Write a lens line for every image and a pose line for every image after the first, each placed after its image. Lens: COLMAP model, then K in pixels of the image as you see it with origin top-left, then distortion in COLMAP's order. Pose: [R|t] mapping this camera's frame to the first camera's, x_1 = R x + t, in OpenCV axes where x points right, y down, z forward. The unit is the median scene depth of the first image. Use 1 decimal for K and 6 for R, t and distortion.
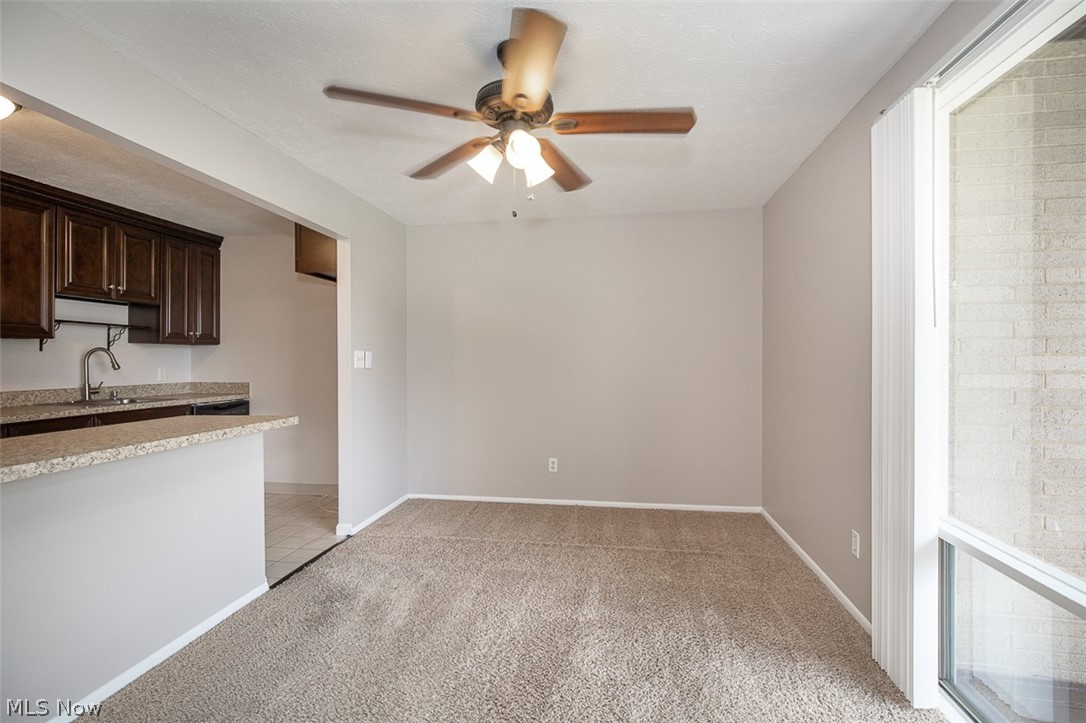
lens RADIAL K [[498.2, 0, 540.4], [0, 498.2, 359.6], [0, 0, 1]] dist [-0.015390, 0.005448]
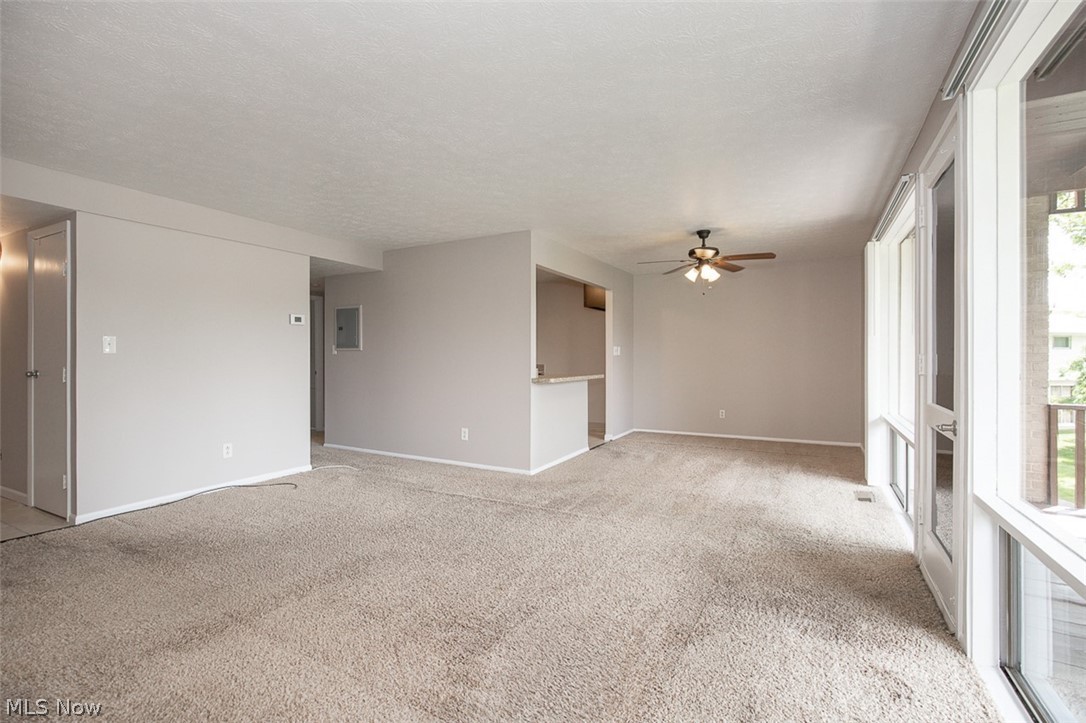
lens RADIAL K [[498.2, 0, 542.2], [0, 498.2, 359.2], [0, 0, 1]] dist [-0.015390, 0.005448]
pose [[0.944597, -0.001238, -0.328230, 0.003140], [0.001708, 0.999998, 0.001143, 0.028648], [0.328228, -0.001641, 0.944597, -0.890527]]
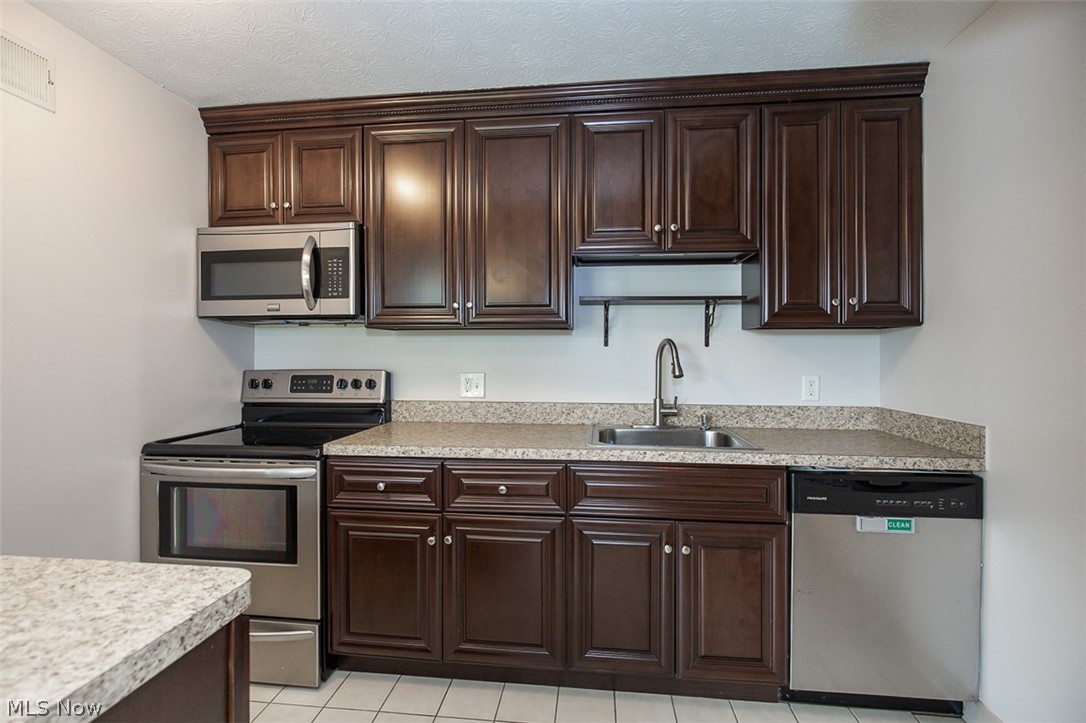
lens RADIAL K [[498.2, 0, 543.8], [0, 498.2, 353.9], [0, 0, 1]] dist [-0.015390, 0.005448]
pose [[0.046689, 0.002540, -0.998906, -0.307702], [-0.001920, 0.999995, 0.002453, -0.007742], [0.998908, 0.001803, 0.046694, 0.827174]]
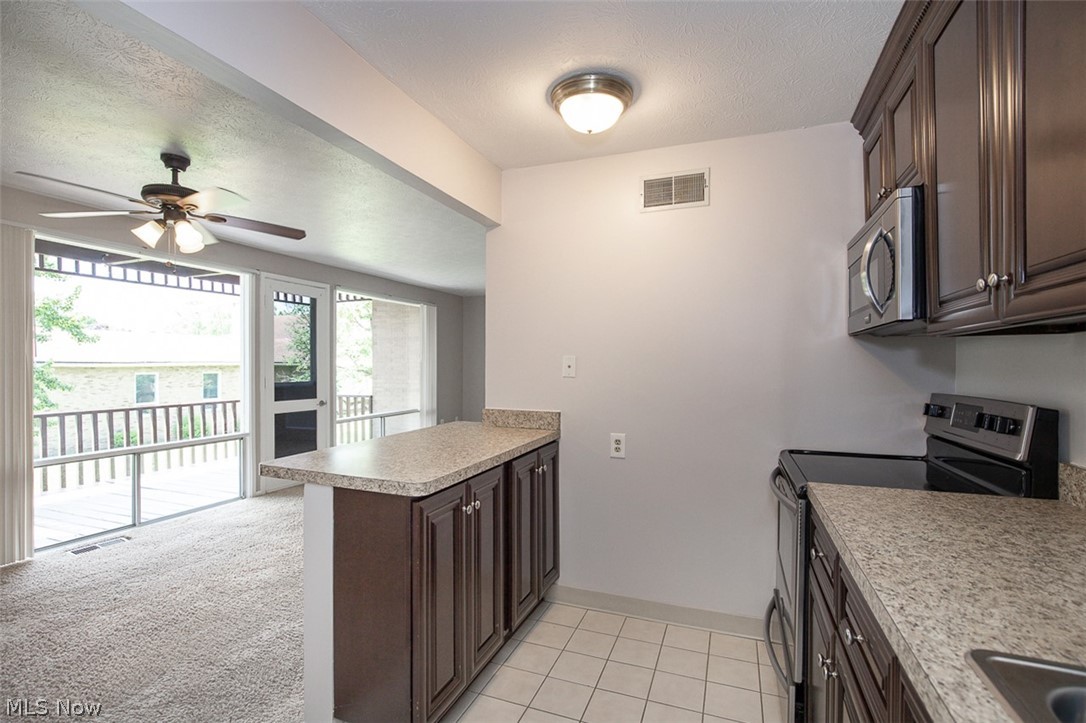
lens RADIAL K [[498.2, 0, 534.4], [0, 498.2, 363.7], [0, 0, 1]] dist [-0.015390, 0.005448]
pose [[-0.975381, 0.000359, 0.220526, -0.689942], [0.000289, 1.000000, -0.000350, -0.015644], [-0.220526, -0.000277, -0.975381, 1.091672]]
